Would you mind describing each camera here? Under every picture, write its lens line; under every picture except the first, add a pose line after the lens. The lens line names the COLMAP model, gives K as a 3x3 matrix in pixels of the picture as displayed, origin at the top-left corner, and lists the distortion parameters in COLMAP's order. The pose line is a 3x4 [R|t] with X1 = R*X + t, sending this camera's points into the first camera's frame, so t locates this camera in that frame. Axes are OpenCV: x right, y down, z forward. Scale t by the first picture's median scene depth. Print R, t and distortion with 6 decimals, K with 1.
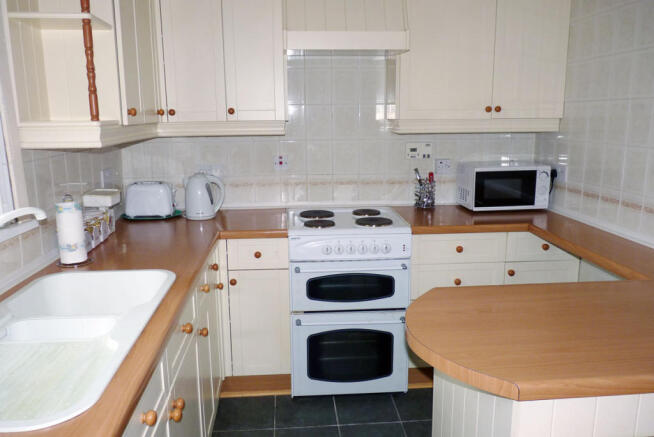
lens RADIAL K [[525.5, 0, 327.0], [0, 525.5, 218.5], [0, 0, 1]] dist [0.004577, -0.000662]
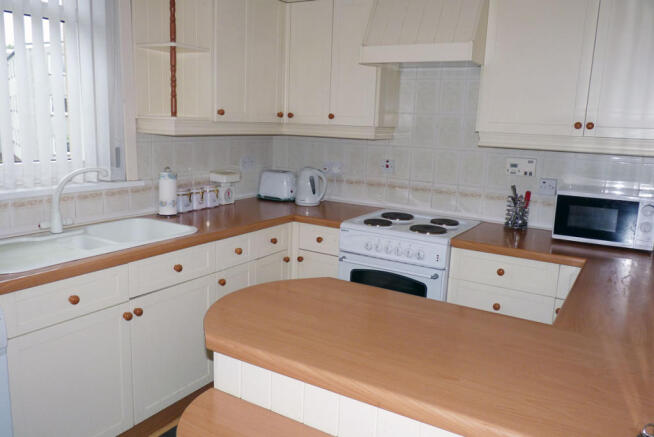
lens RADIAL K [[525.5, 0, 327.0], [0, 525.5, 218.5], [0, 0, 1]] dist [0.004577, -0.000662]
pose [[0.810212, 0.148447, -0.567027, 0.487524], [-0.159511, 0.986728, 0.030404, -0.013707], [0.564015, 0.065814, 0.823138, 0.047576]]
